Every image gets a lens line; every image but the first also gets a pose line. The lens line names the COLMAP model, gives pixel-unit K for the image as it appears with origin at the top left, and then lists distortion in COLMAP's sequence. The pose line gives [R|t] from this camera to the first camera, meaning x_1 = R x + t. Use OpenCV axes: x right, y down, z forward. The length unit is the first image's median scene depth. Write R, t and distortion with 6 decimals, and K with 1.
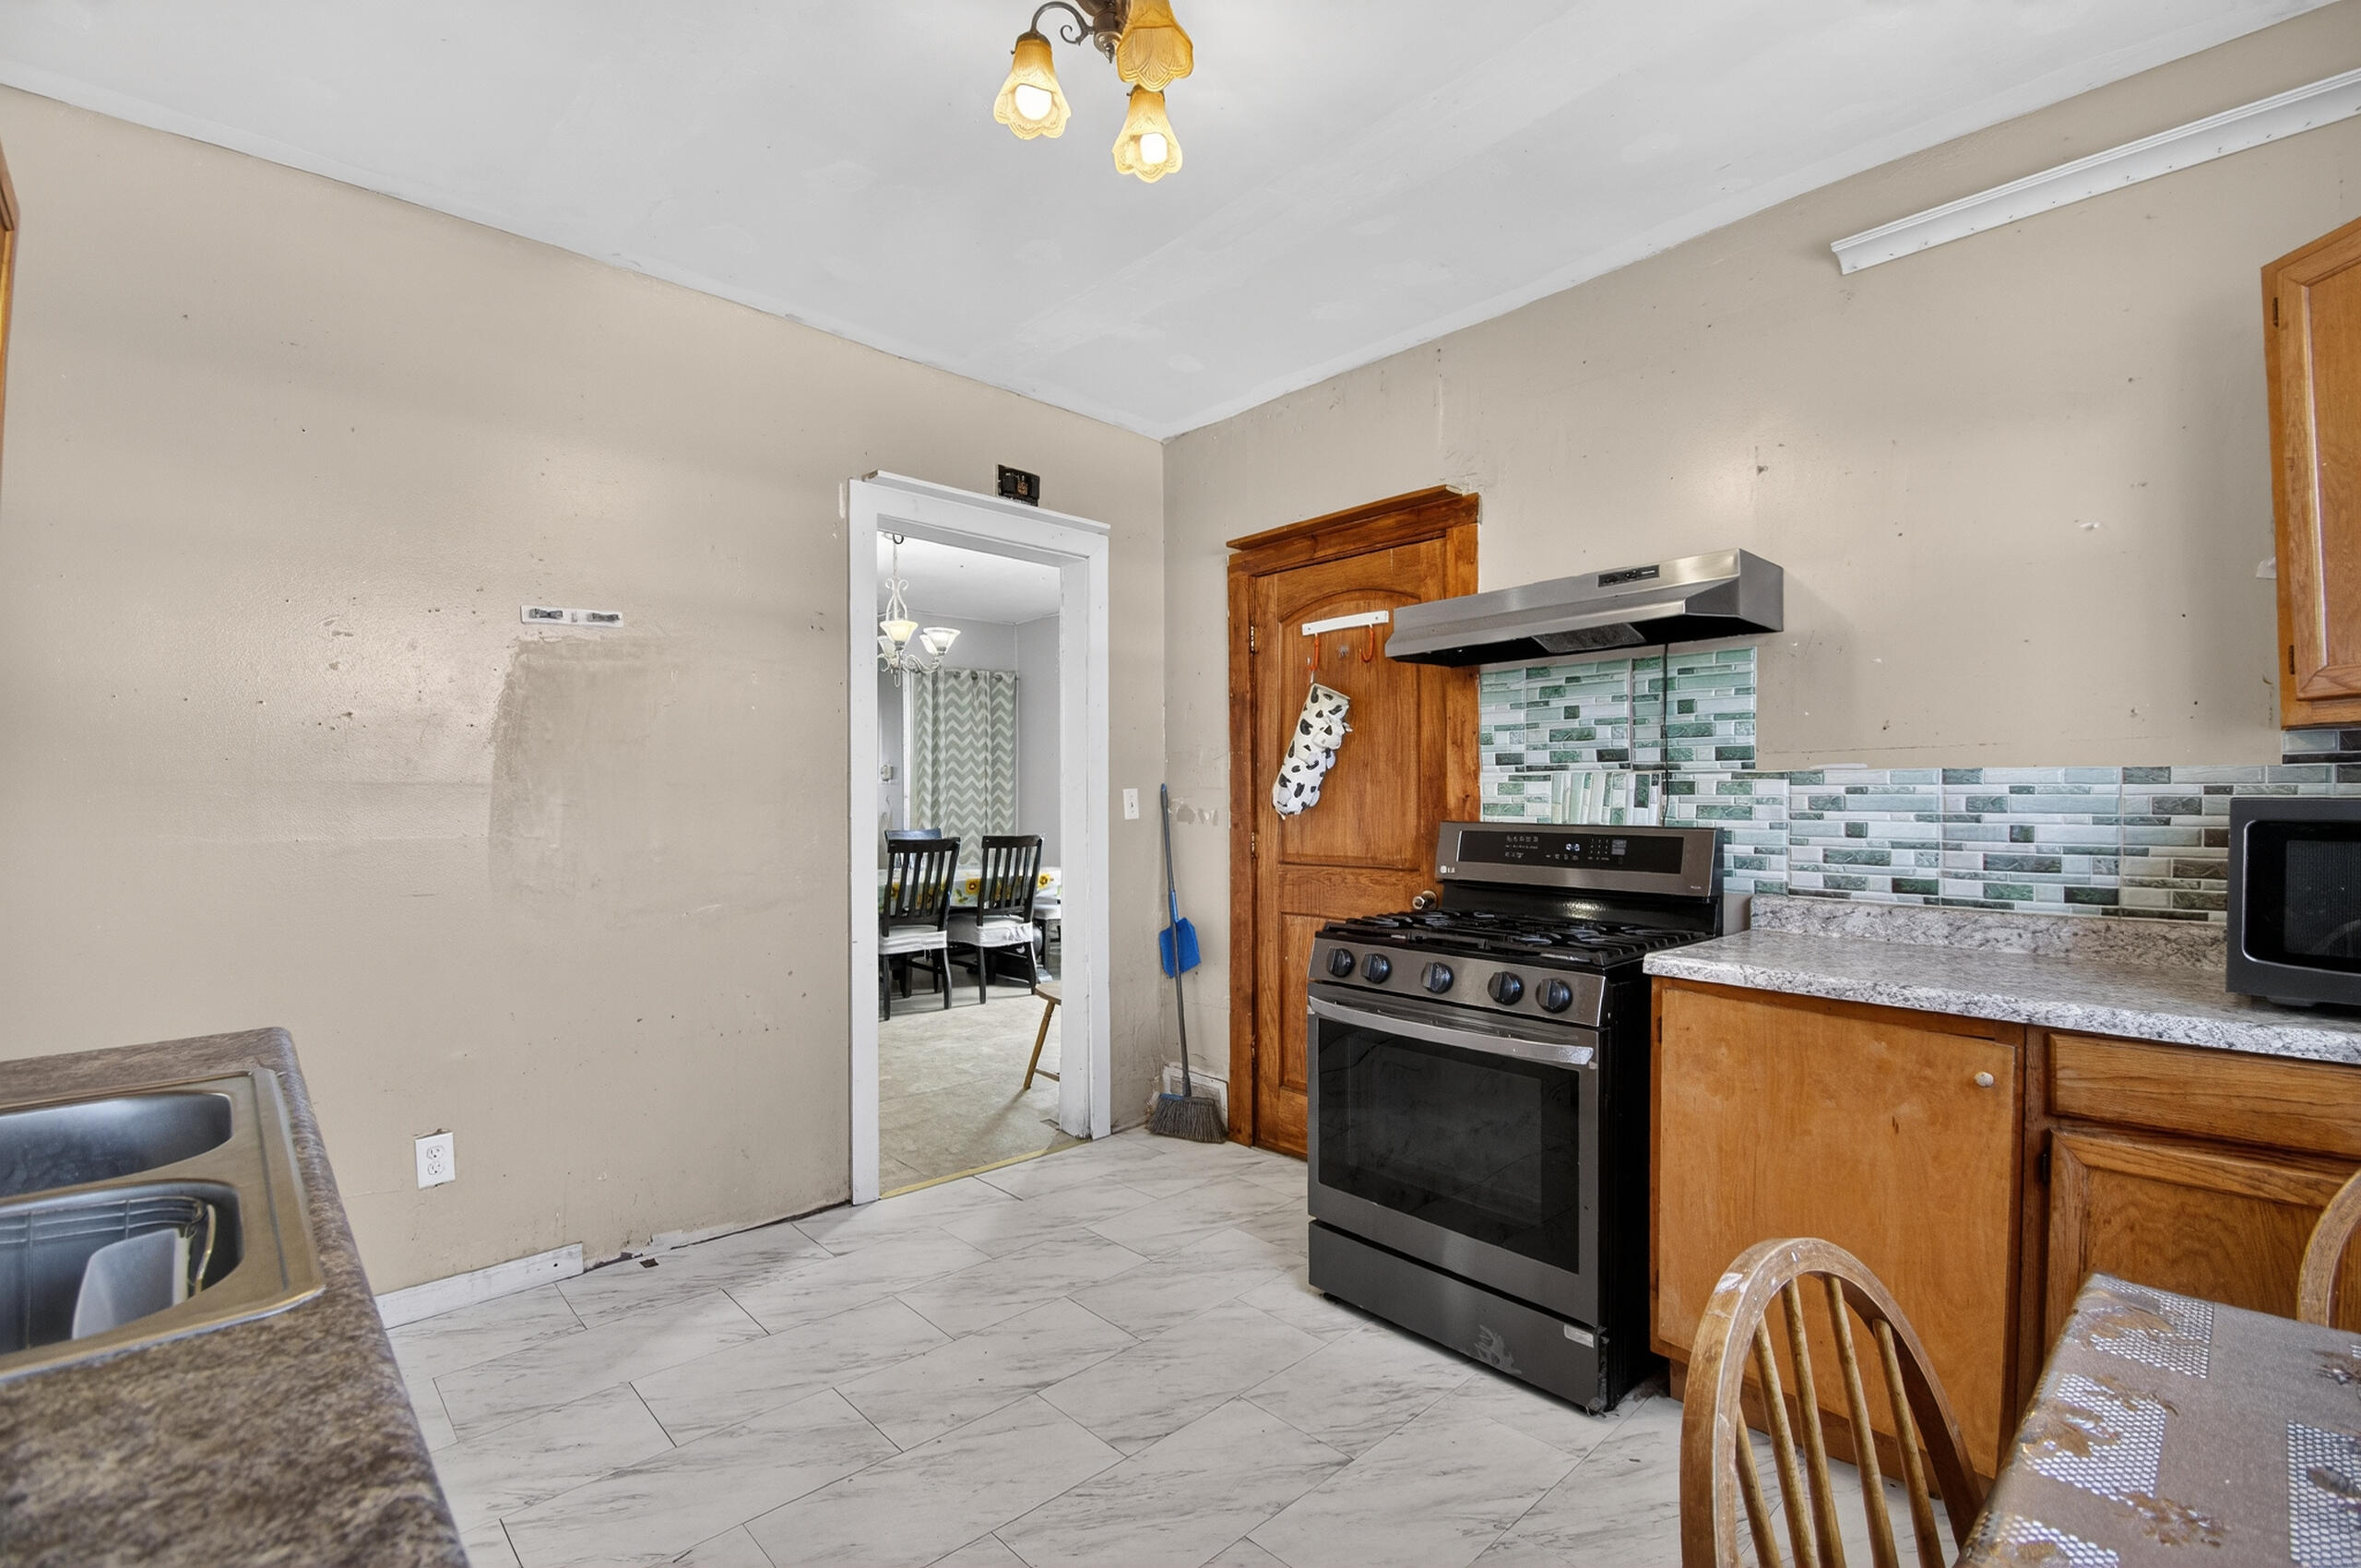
lens RADIAL K [[1067.5, 0, 1176.9], [0, 1067.5, 801.1], [0, 0, 1]] dist [0.000222, -0.002860]
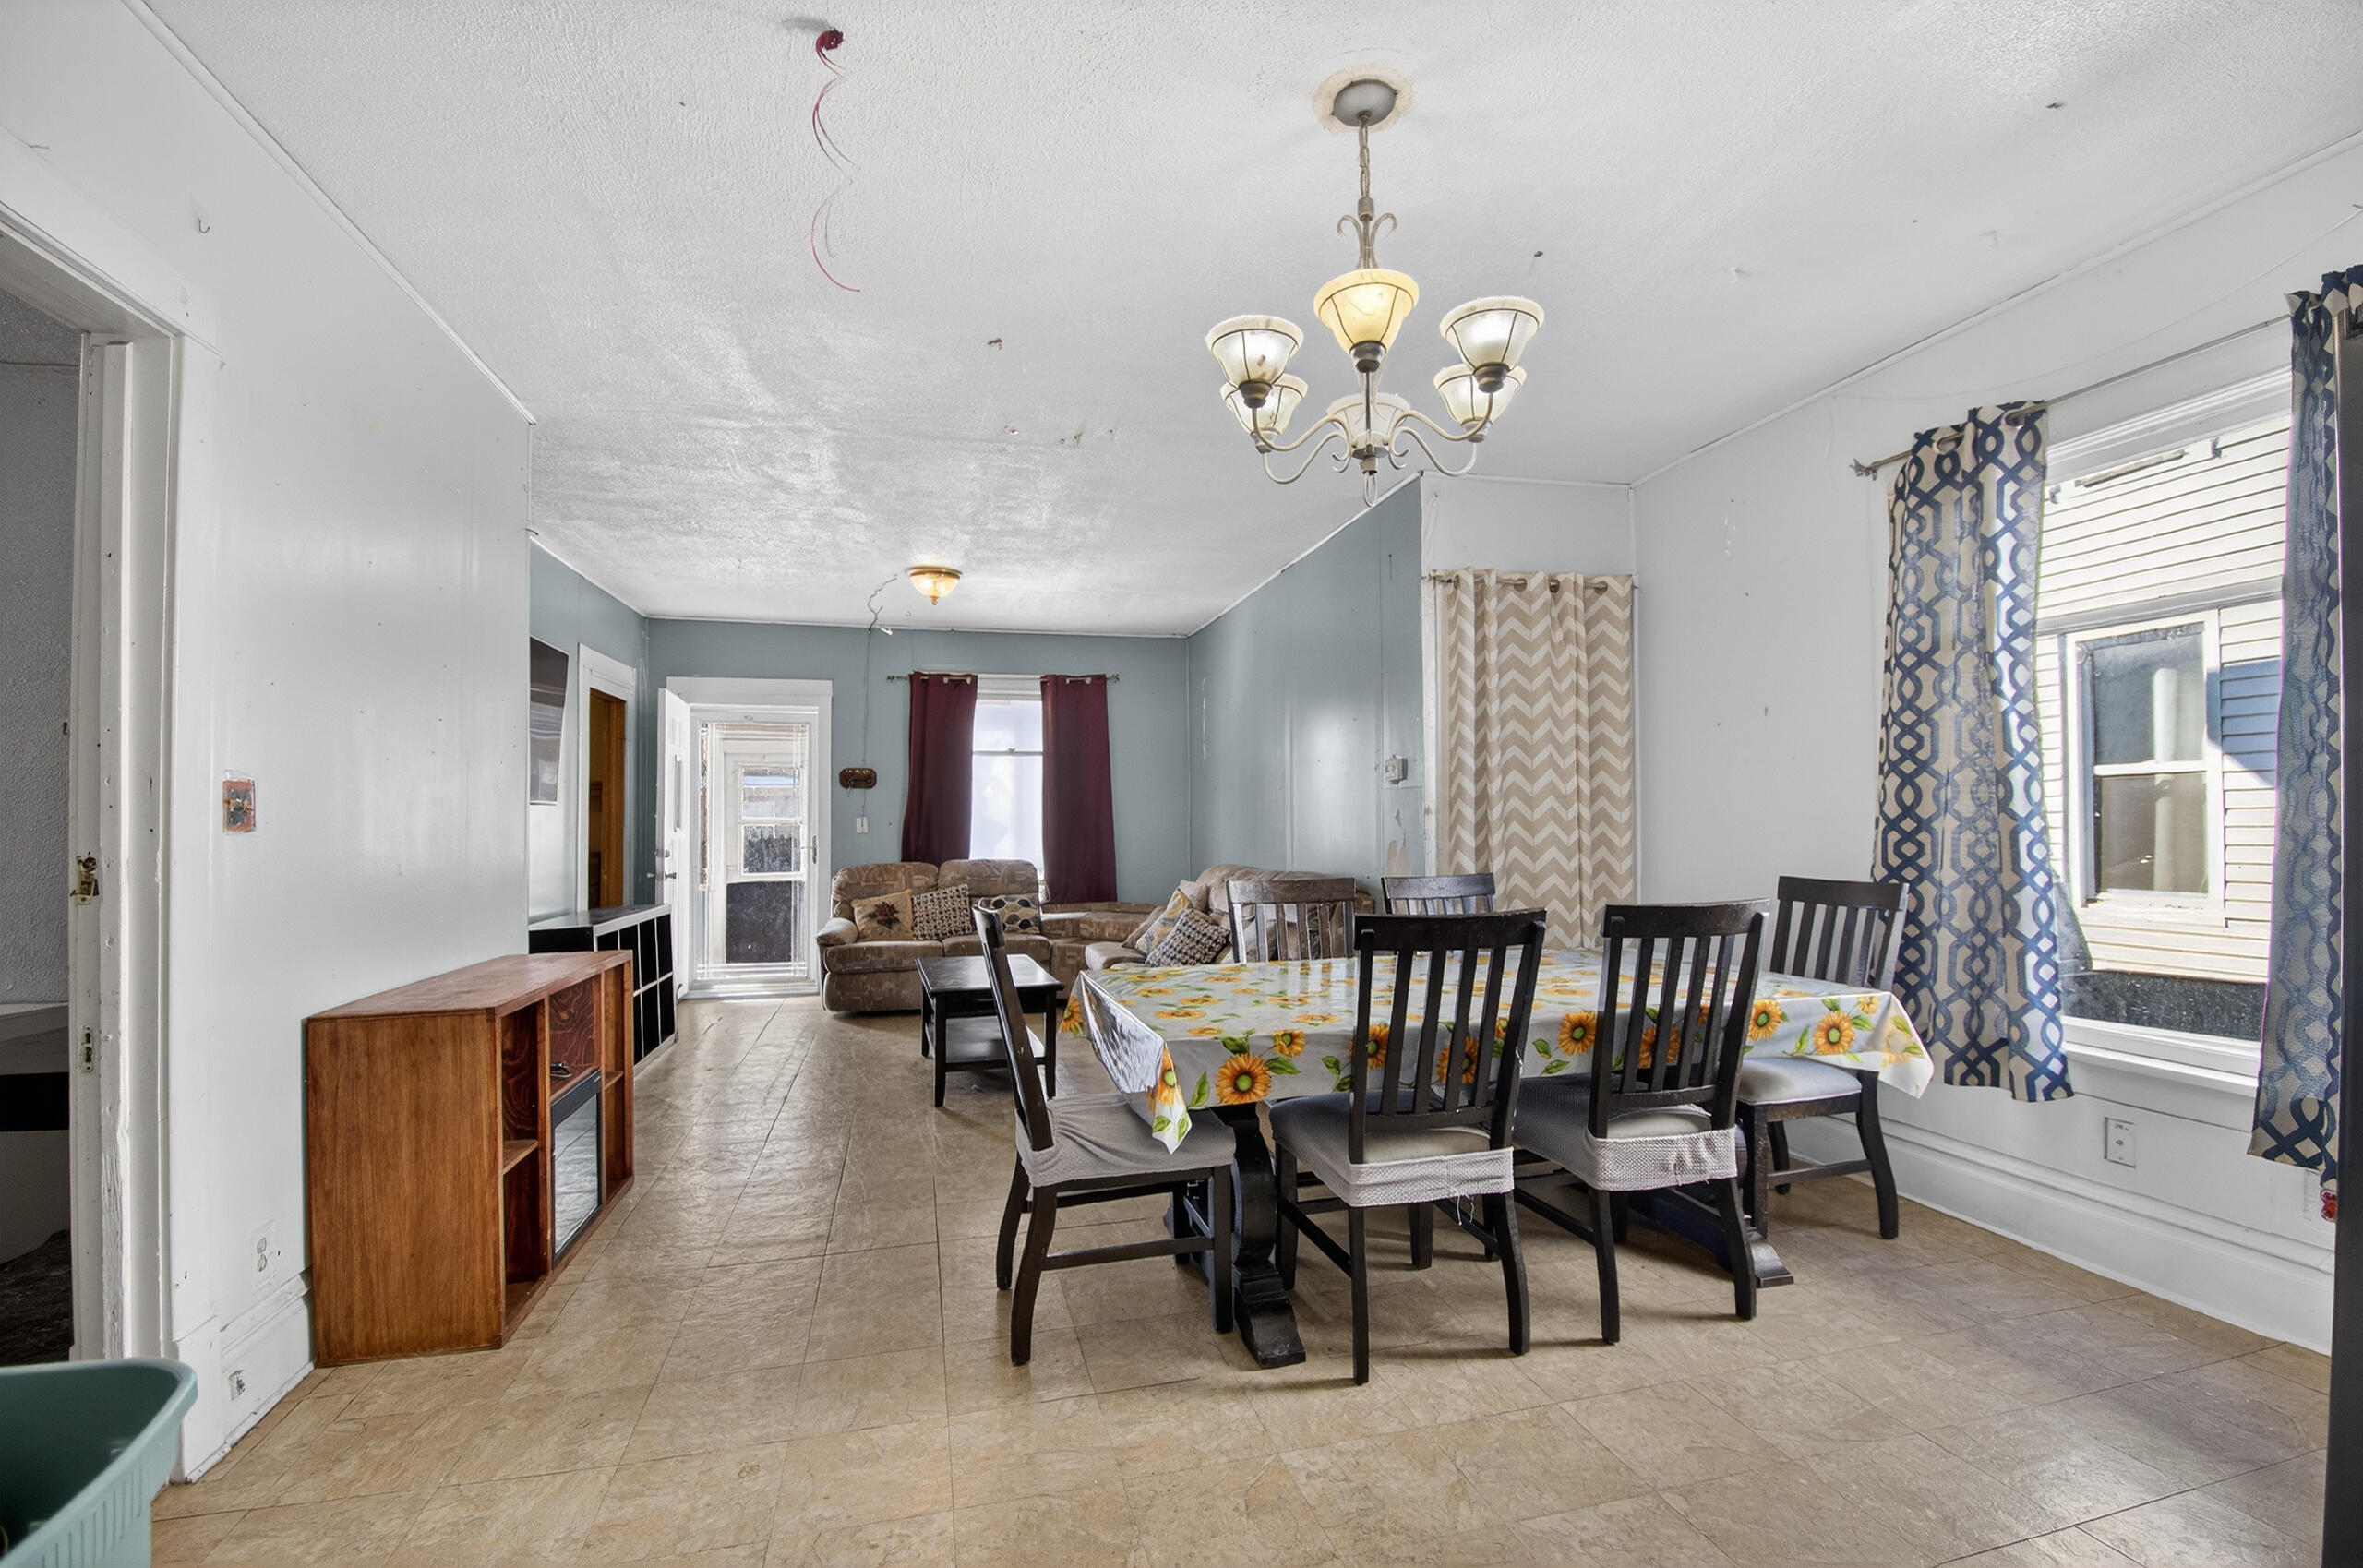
lens RADIAL K [[1068.2, 0, 1174.1], [0, 1068.2, 803.9], [0, 0, 1]] dist [0.000222, -0.002860]
pose [[0.874313, -0.014560, -0.485144, -0.120169], [0.006661, 0.999816, -0.018002, 0.001468], [0.485316, 0.012508, 0.874249, 0.540319]]
